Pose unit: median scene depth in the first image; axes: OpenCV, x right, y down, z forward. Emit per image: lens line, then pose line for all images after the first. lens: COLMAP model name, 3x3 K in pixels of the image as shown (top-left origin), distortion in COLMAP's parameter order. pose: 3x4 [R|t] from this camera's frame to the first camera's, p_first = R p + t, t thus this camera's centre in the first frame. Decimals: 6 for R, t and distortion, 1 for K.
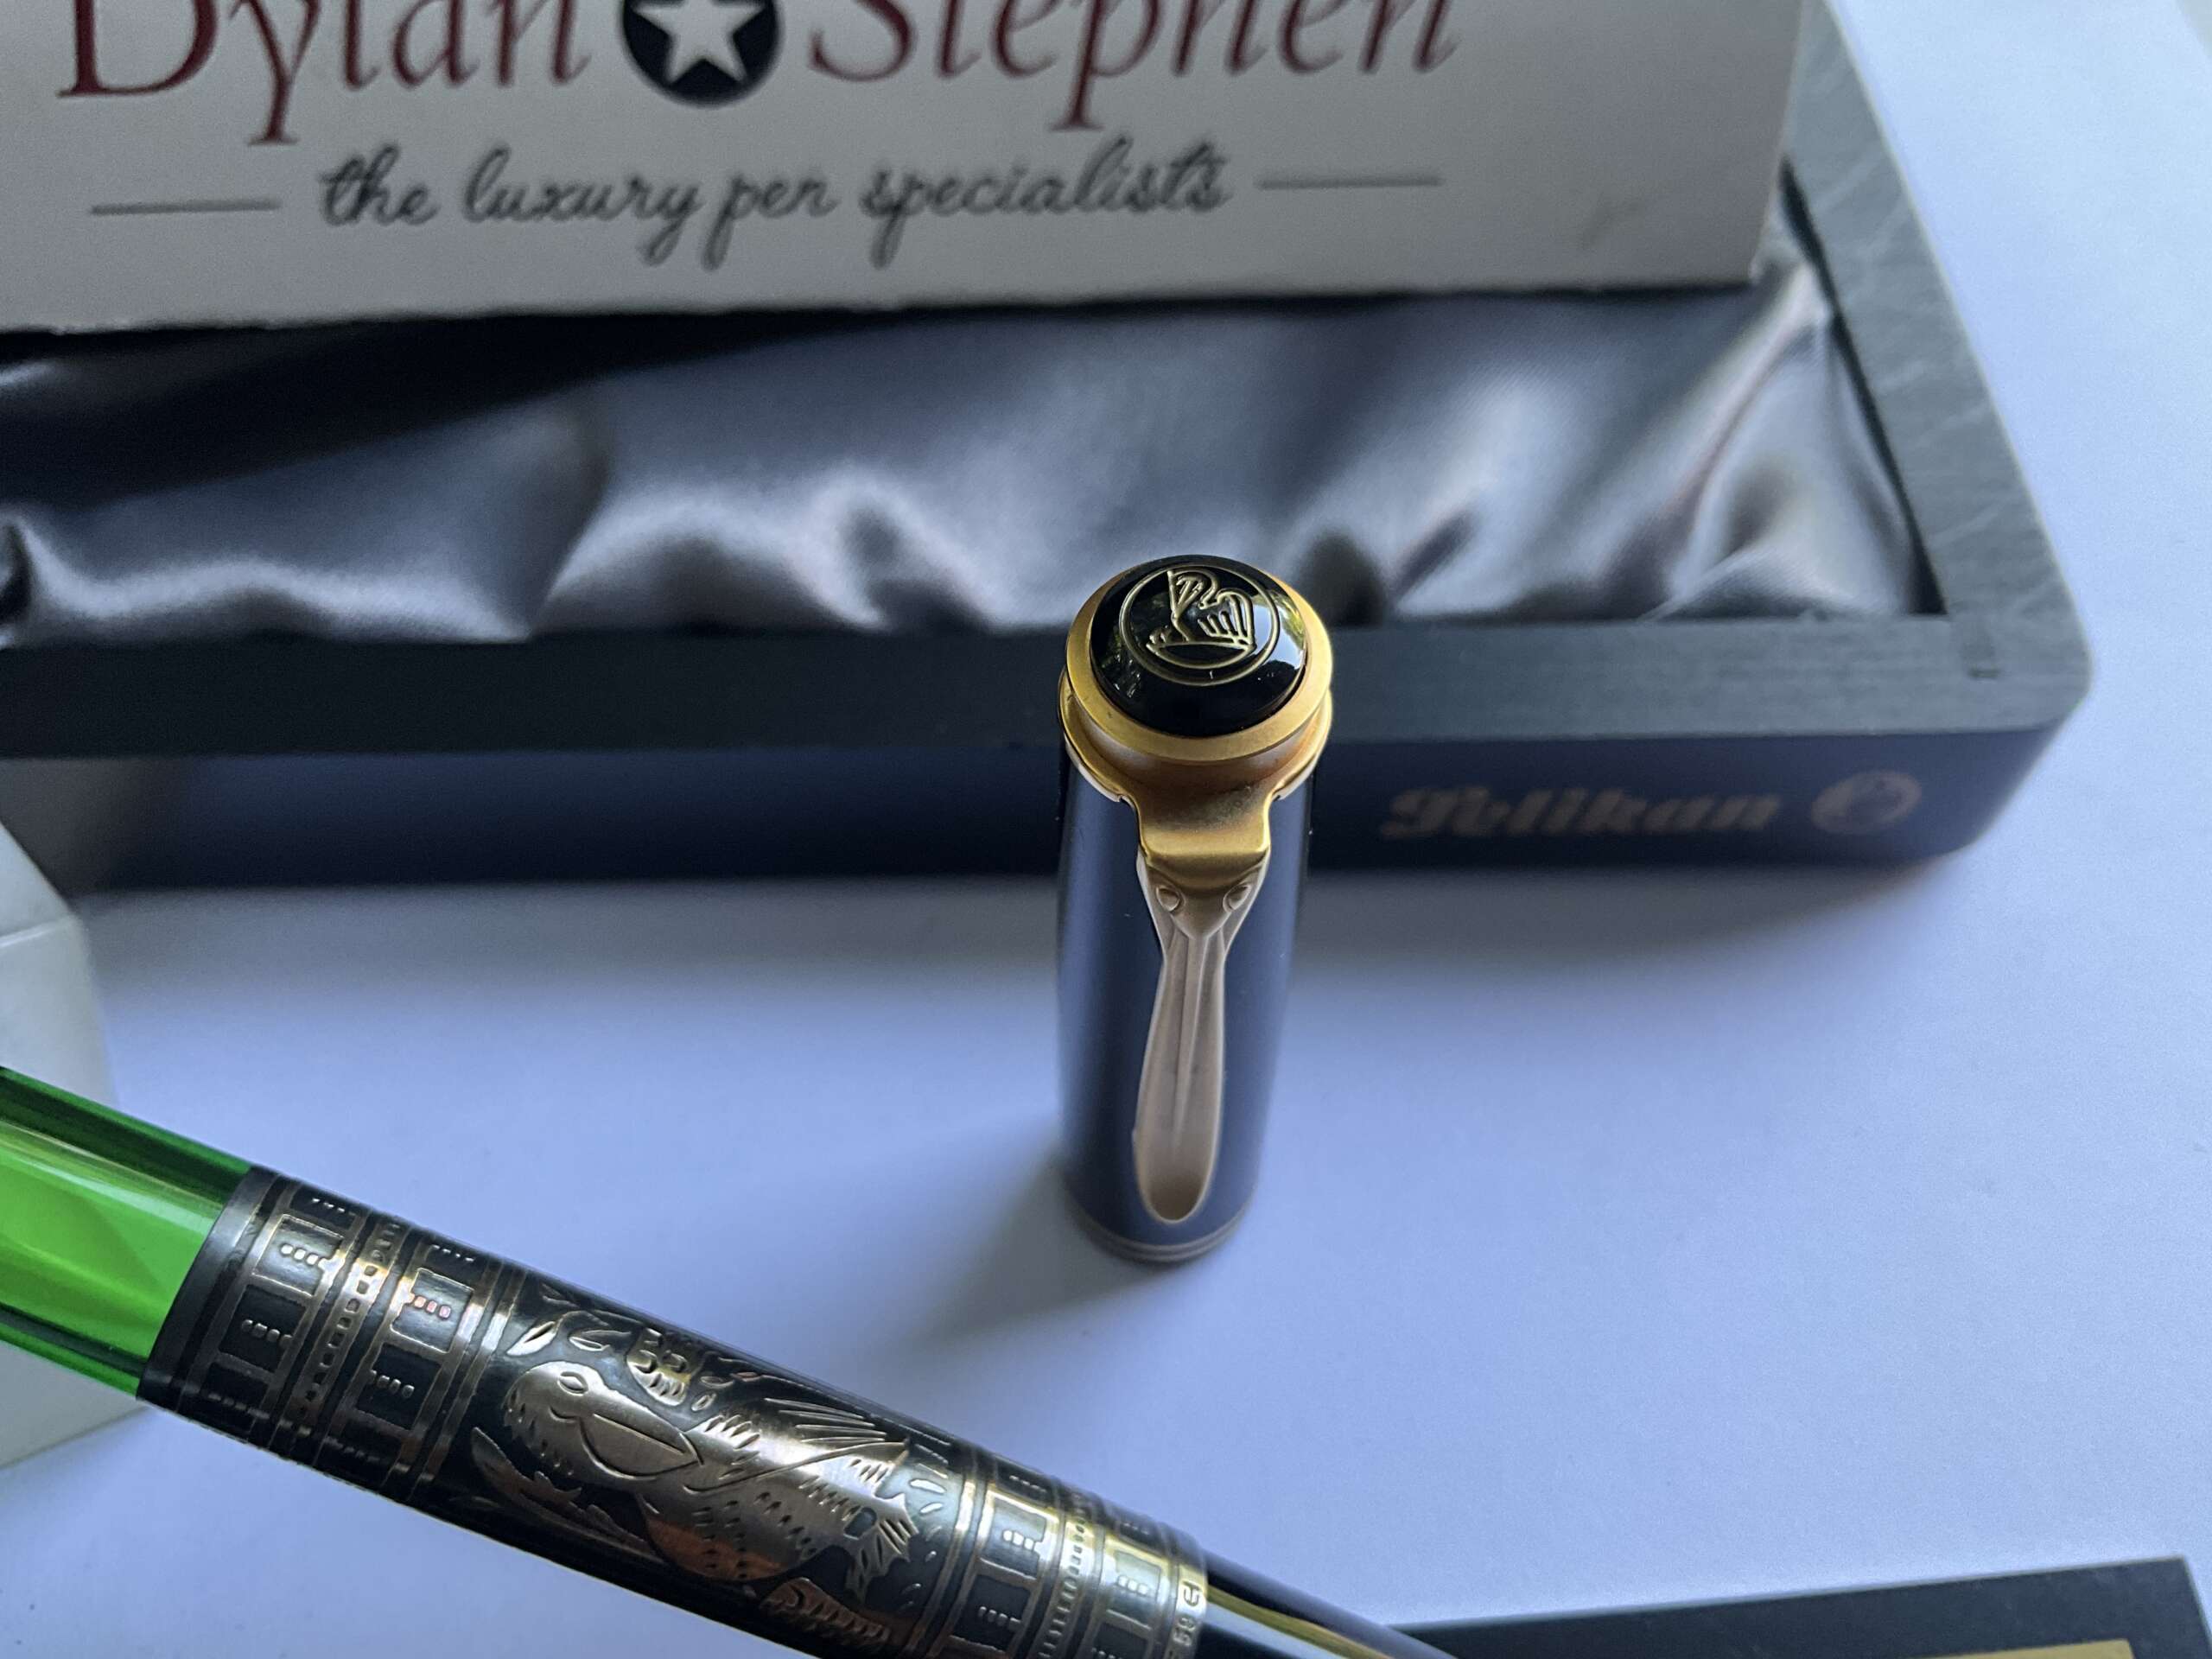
lens RADIAL K [[1707.6, 0, 1057.4], [0, 1707.6, 865.6], [0, 0, 1]] dist [-0.001669, -0.063329]
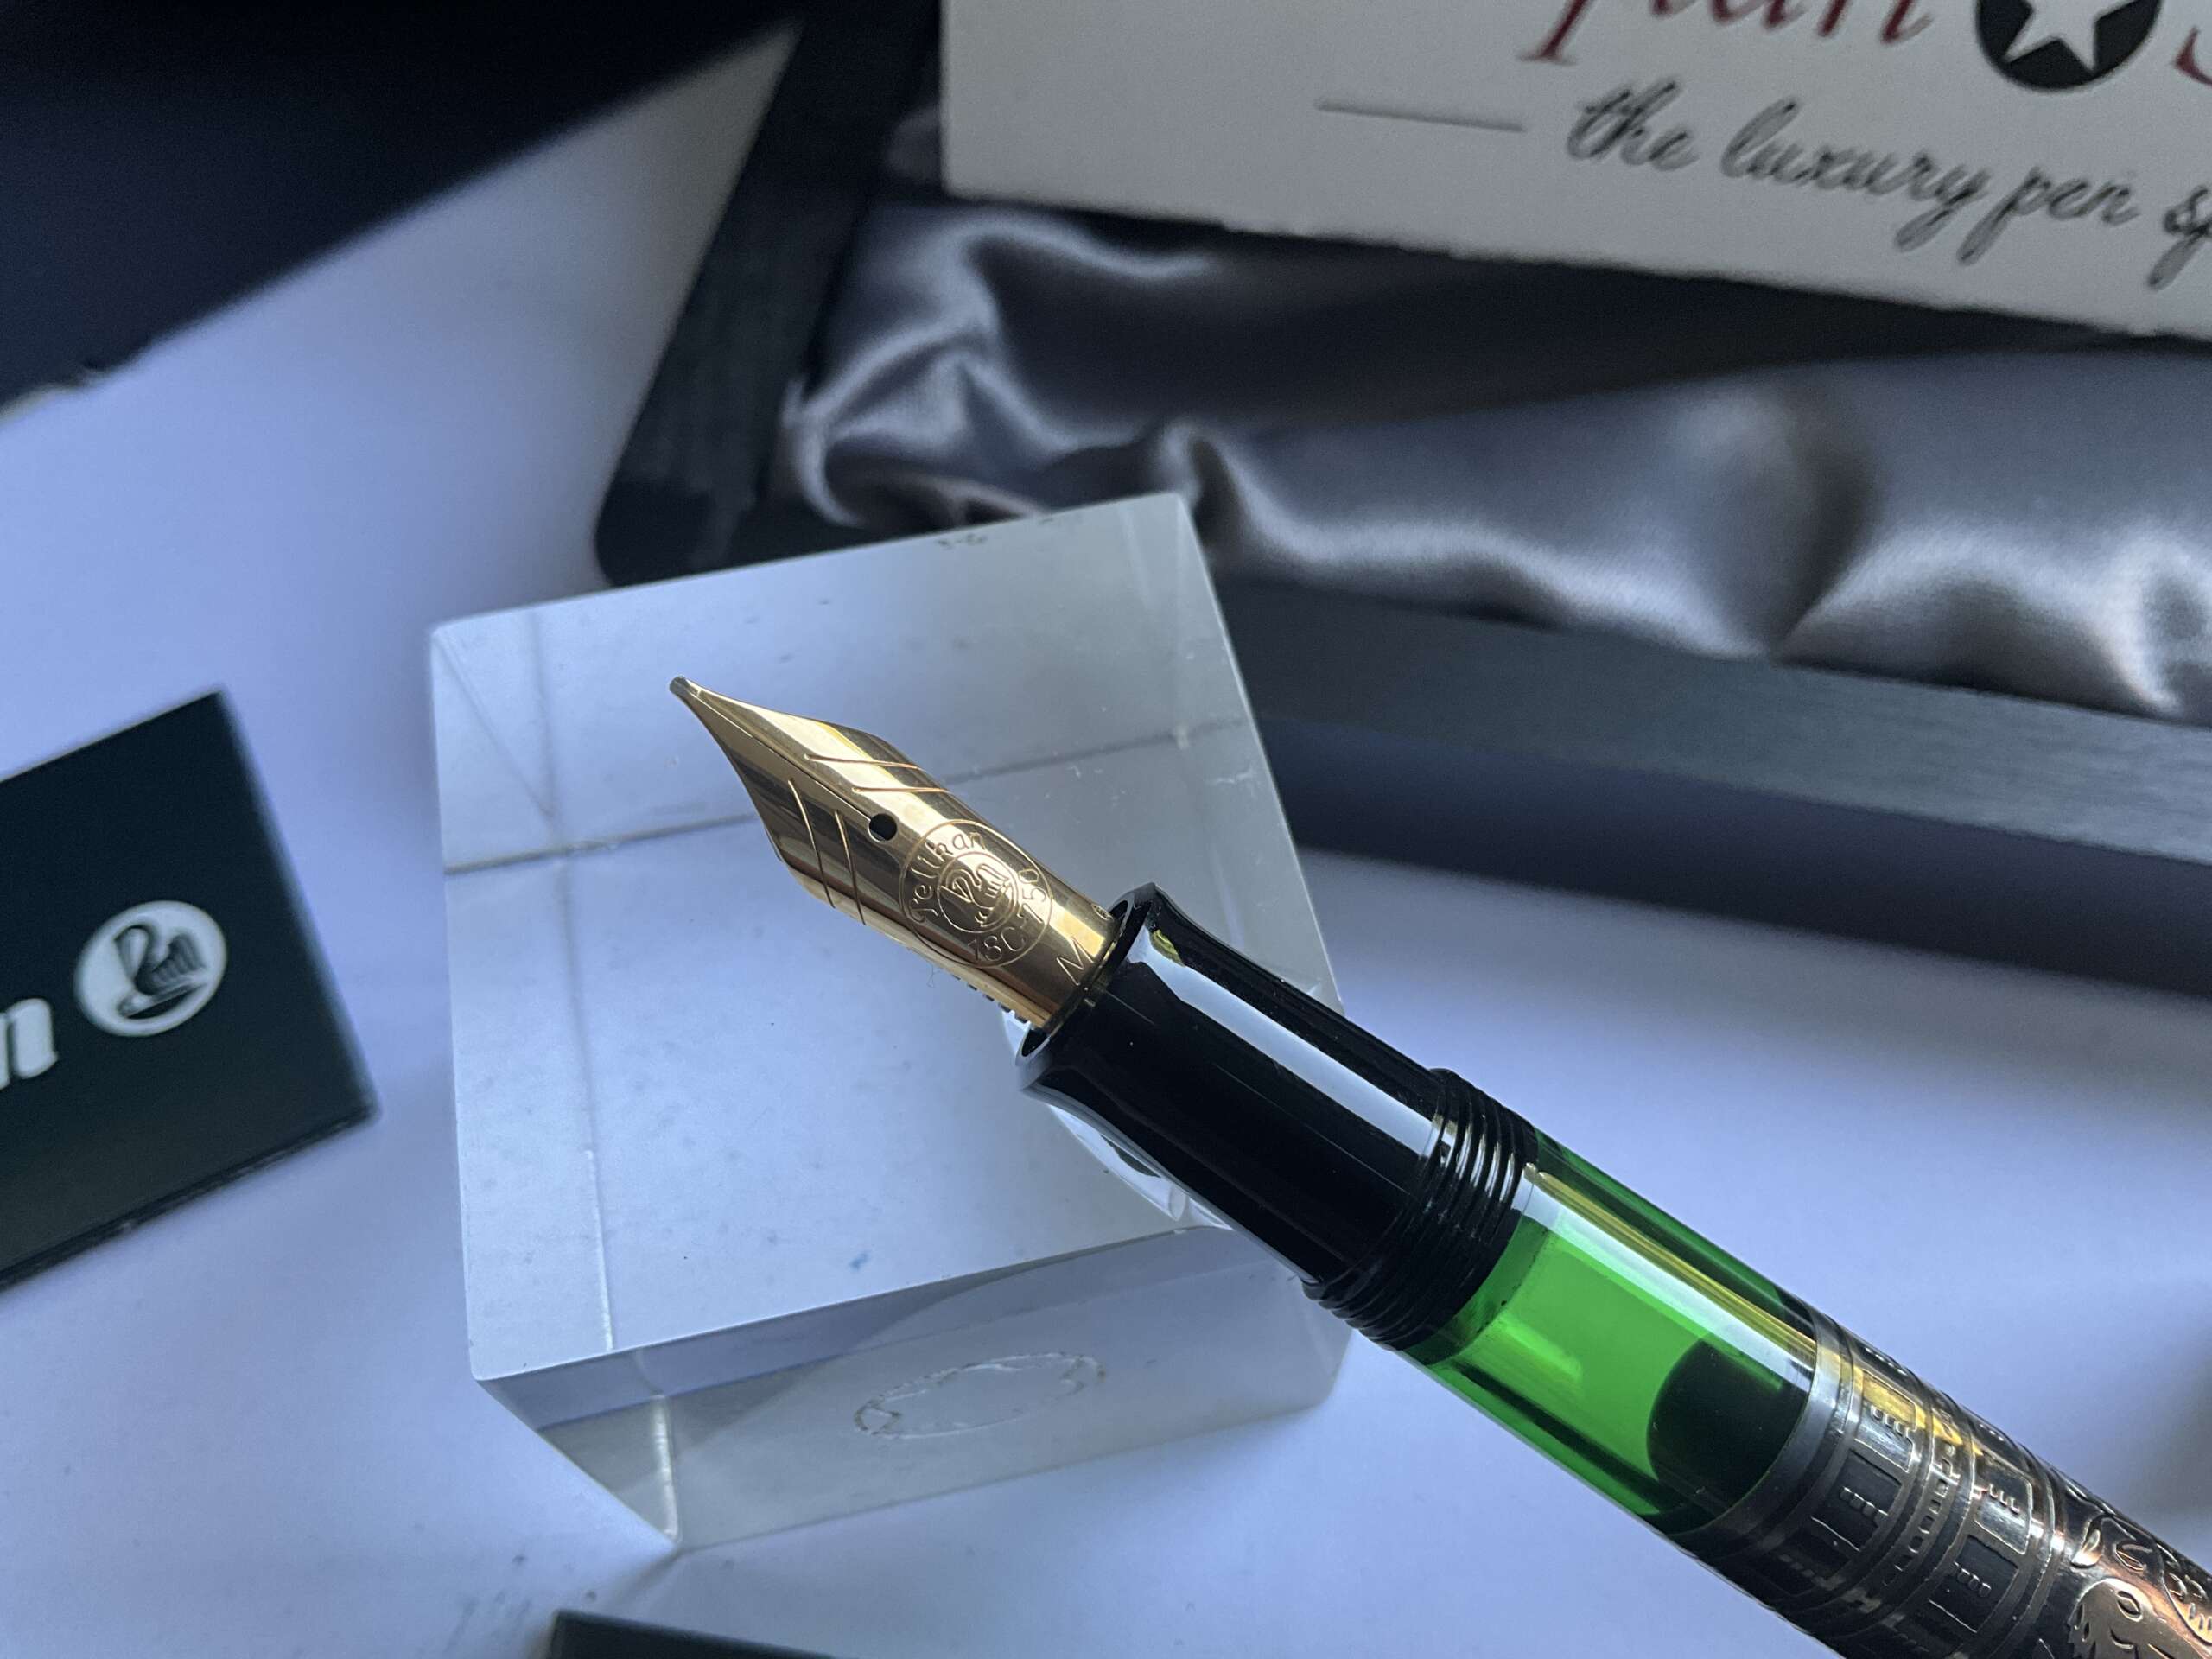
lens RADIAL K [[1707.6, 0, 1099.4], [0, 1707.6, 839.0], [0, 0, 1]] dist [-0.001669, -0.063329]
pose [[0.973351, 0.180537, -0.141401, -0.481591], [-0.171045, 0.982271, 0.076723, -0.044407], [0.152746, -0.050493, 0.986975, 0.038169]]
